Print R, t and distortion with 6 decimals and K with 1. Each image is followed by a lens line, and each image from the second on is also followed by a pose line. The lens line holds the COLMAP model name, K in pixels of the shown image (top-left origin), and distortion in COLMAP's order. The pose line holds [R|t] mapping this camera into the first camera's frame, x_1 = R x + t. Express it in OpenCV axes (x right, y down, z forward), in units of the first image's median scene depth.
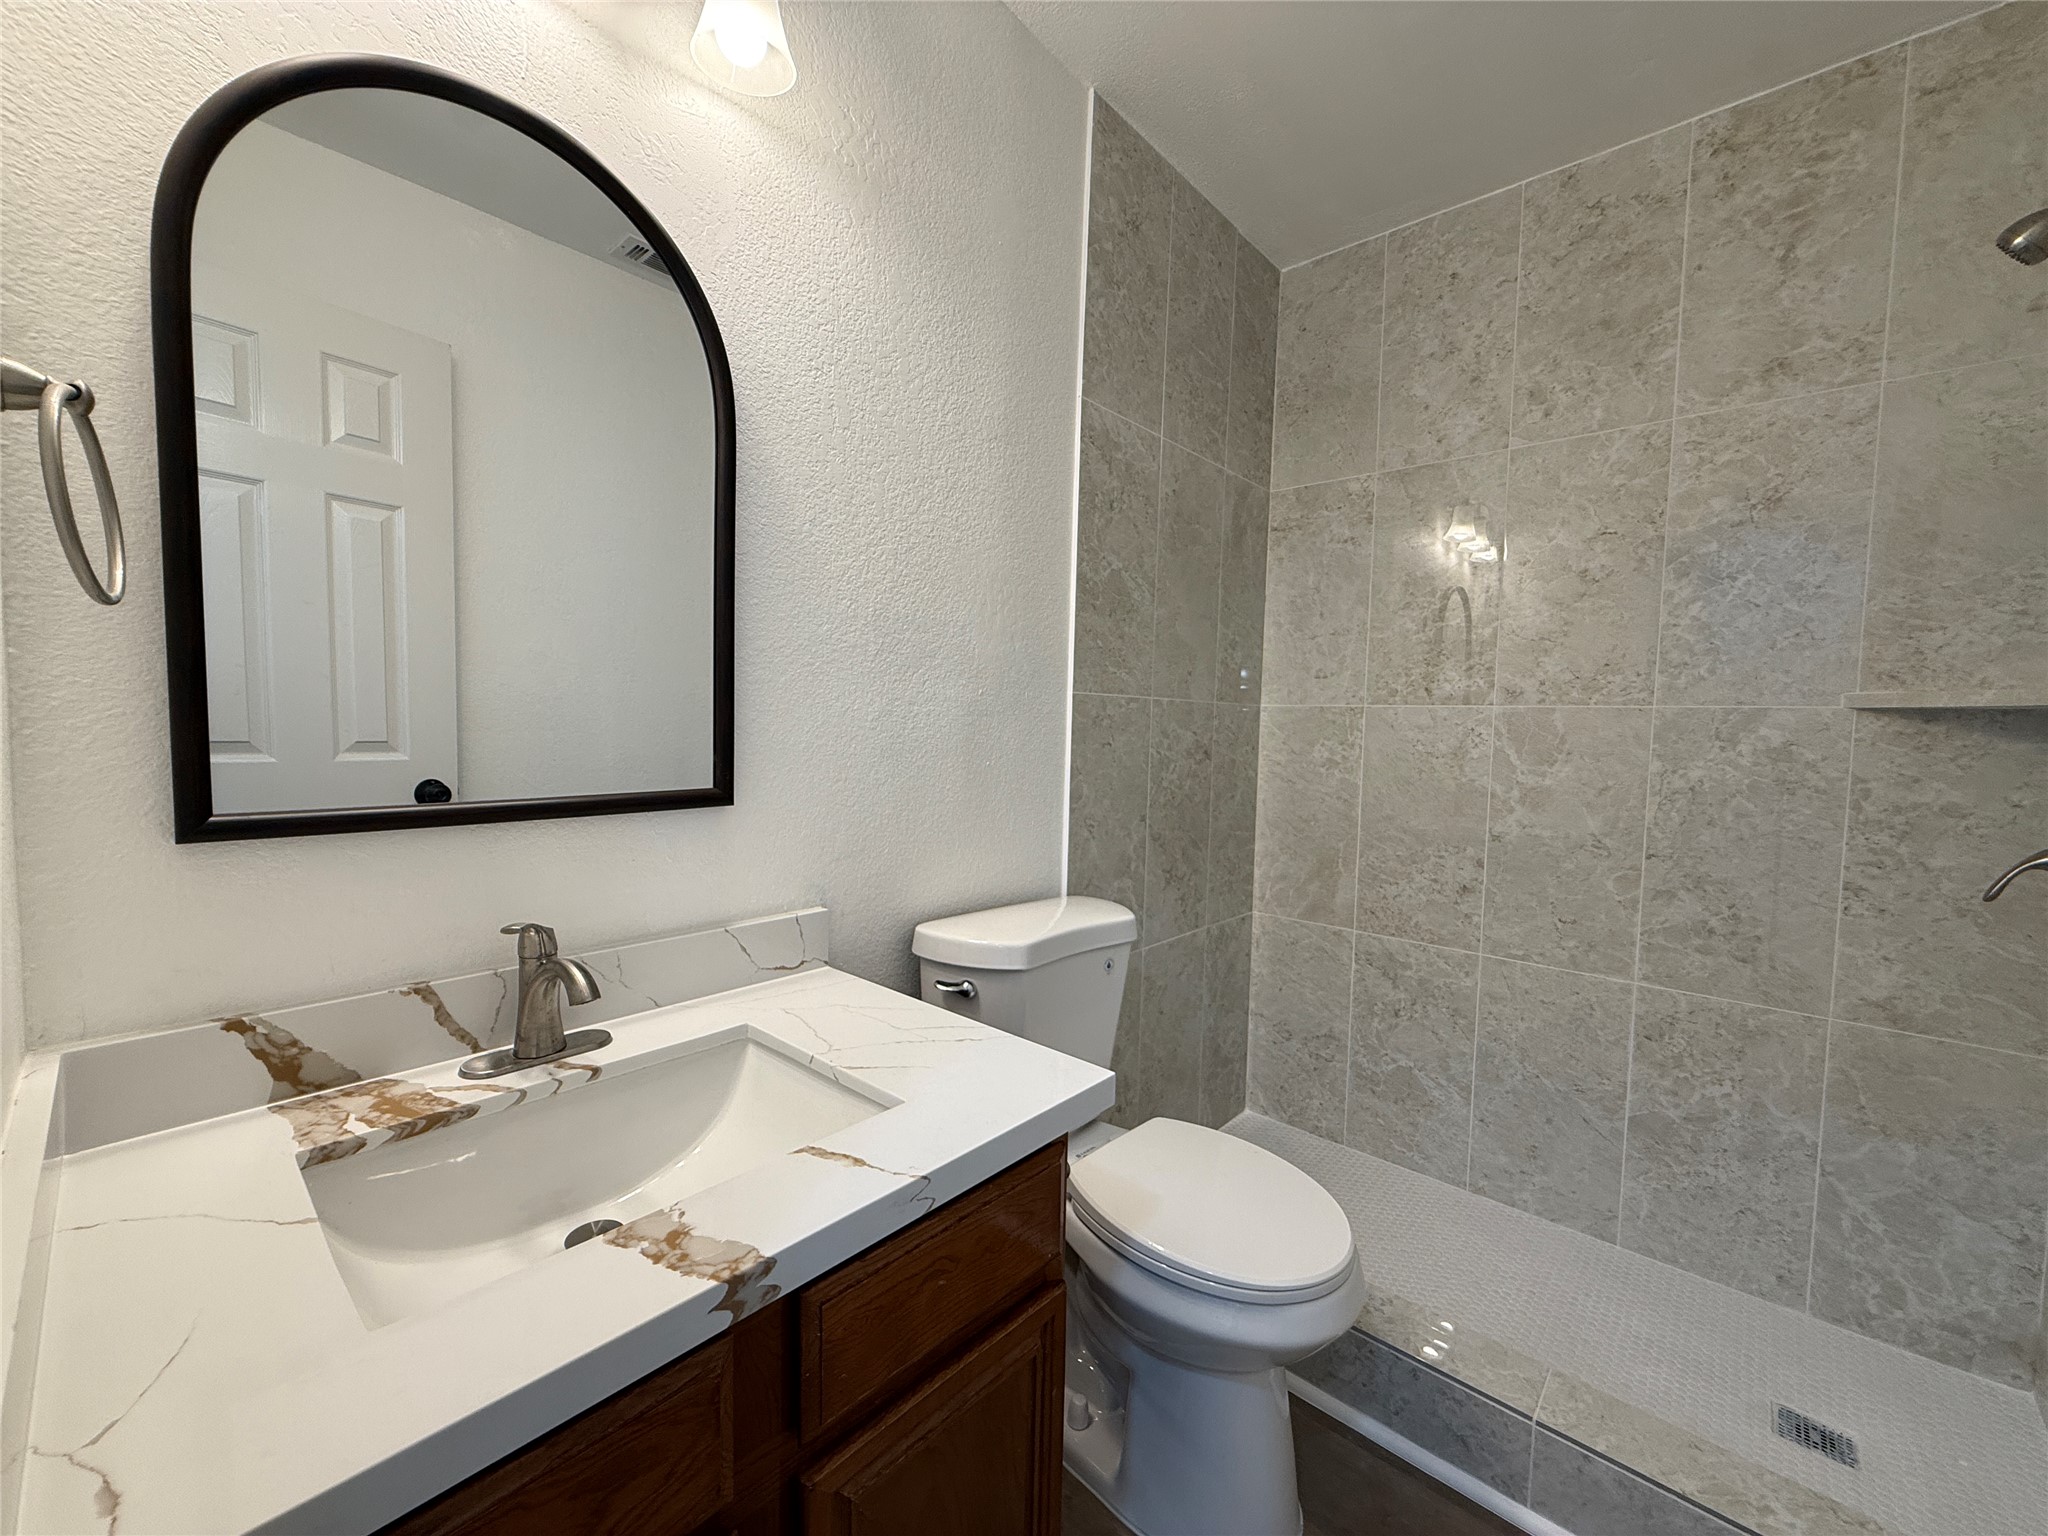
lens RADIAL K [[814.7, 0, 1017.8], [0, 814.7, 769.1], [0, 0, 1]] dist [-0.001210, -0.000242]
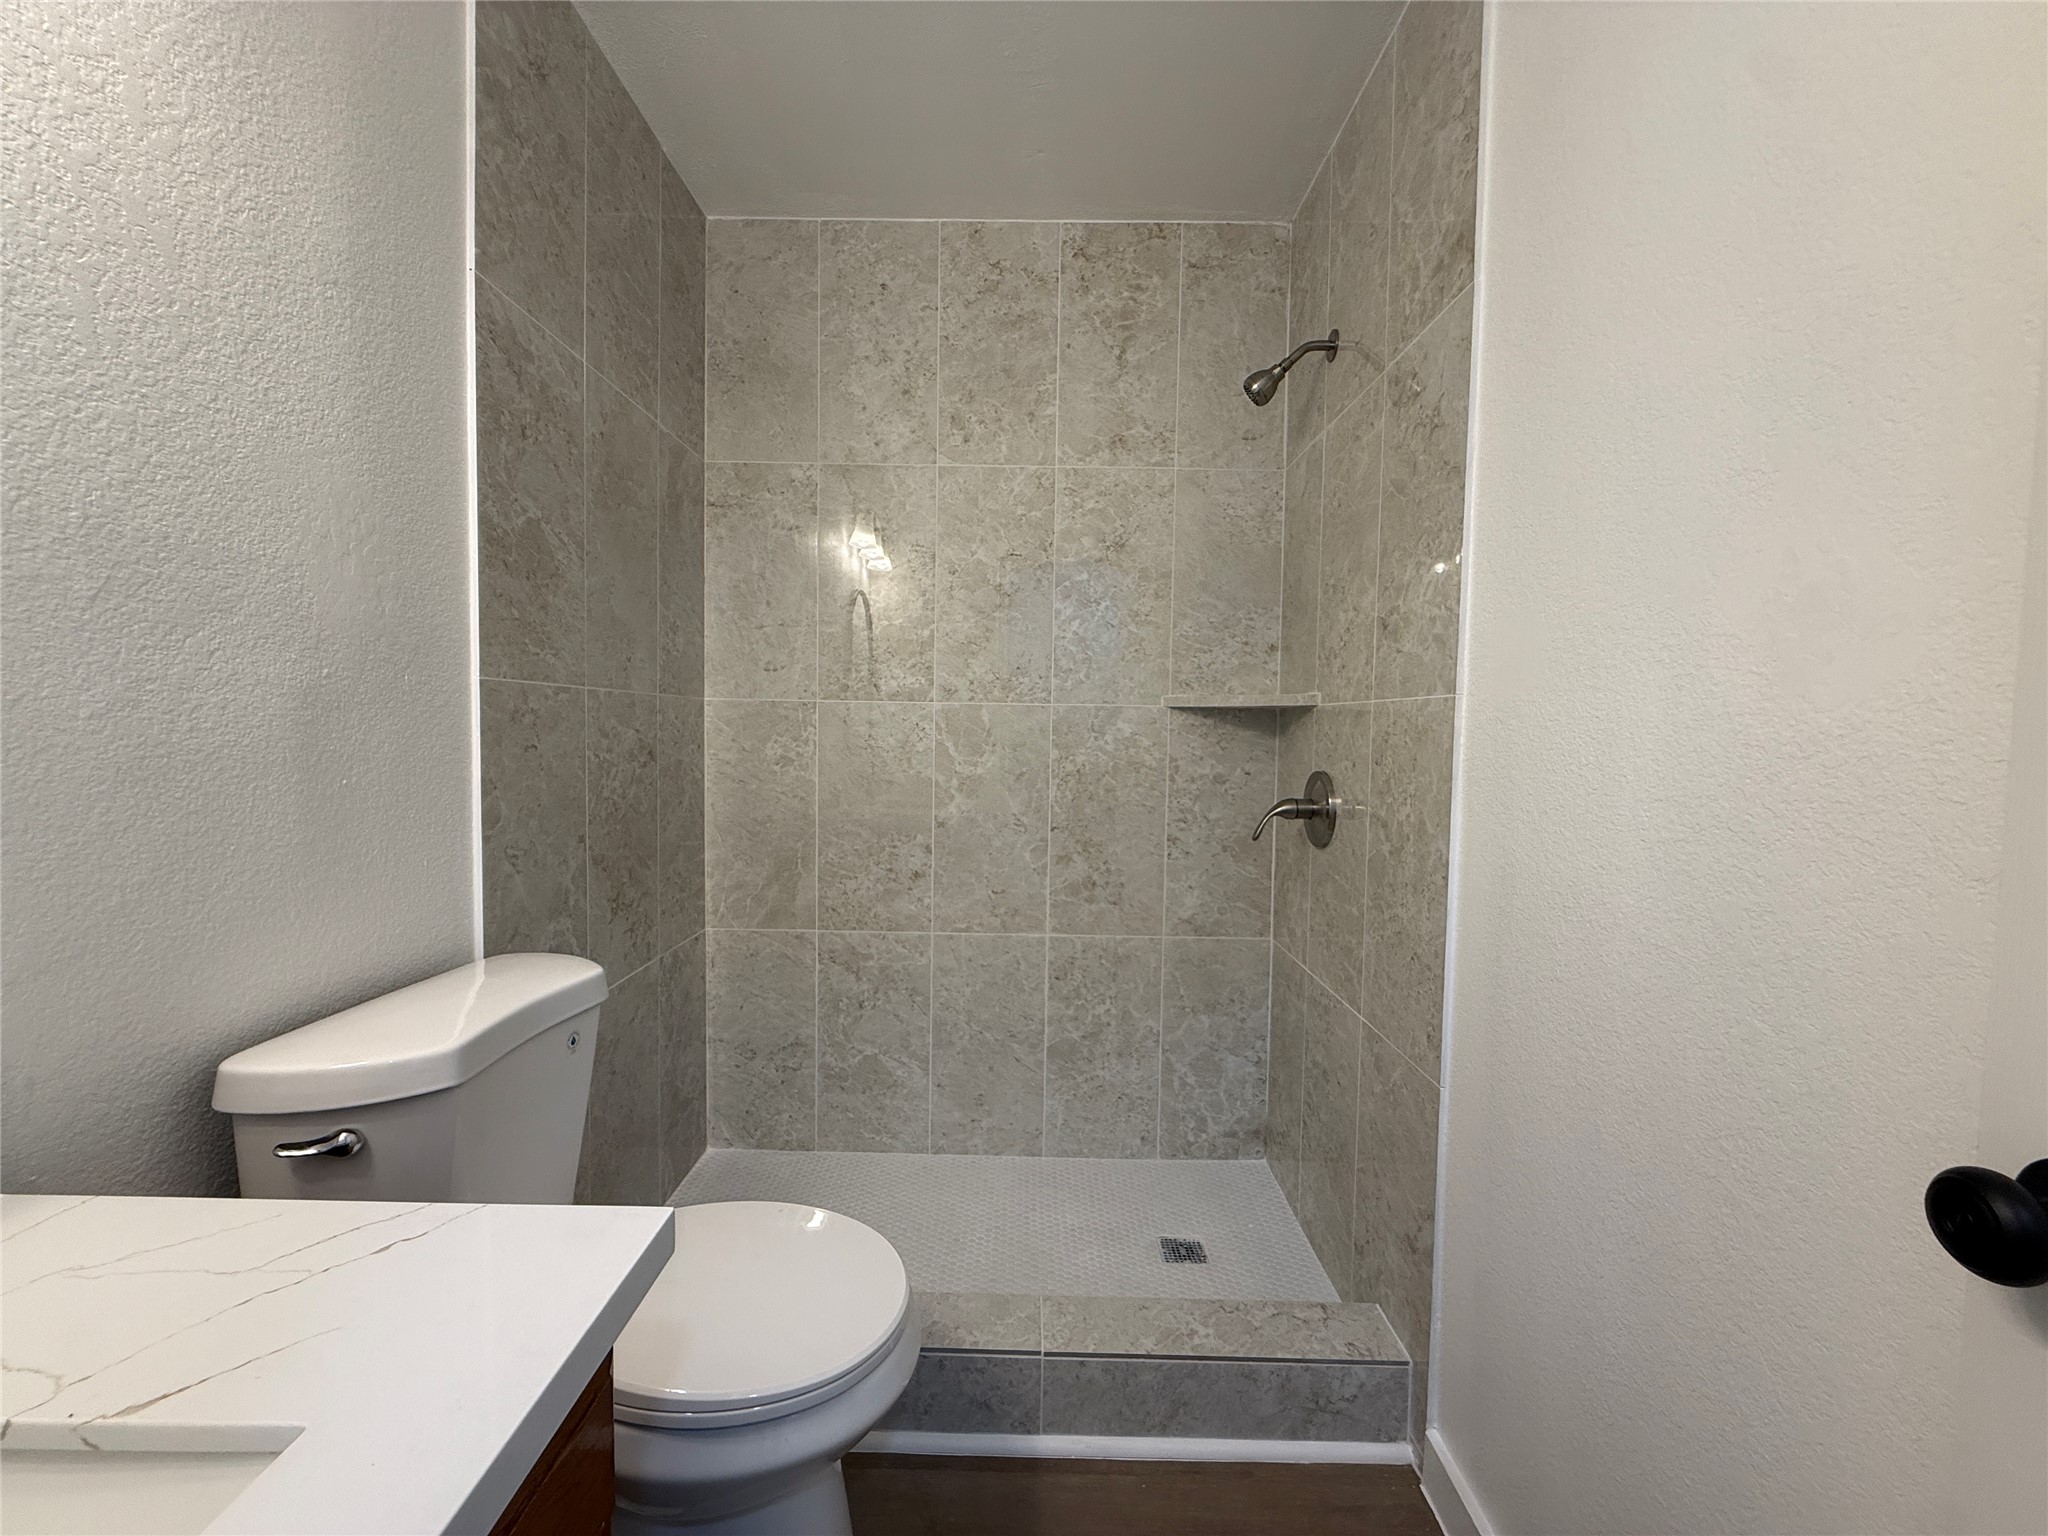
lens RADIAL K [[814.7, 0, 1017.8], [0, 814.7, 769.1], [0, 0, 1]] dist [-0.001210, -0.000242]
pose [[0.745518, -0.044334, 0.665009, -0.058882], [0.039321, 0.998973, 0.022517, -0.009702], [-0.665324, 0.009362, 0.746496, 0.130809]]
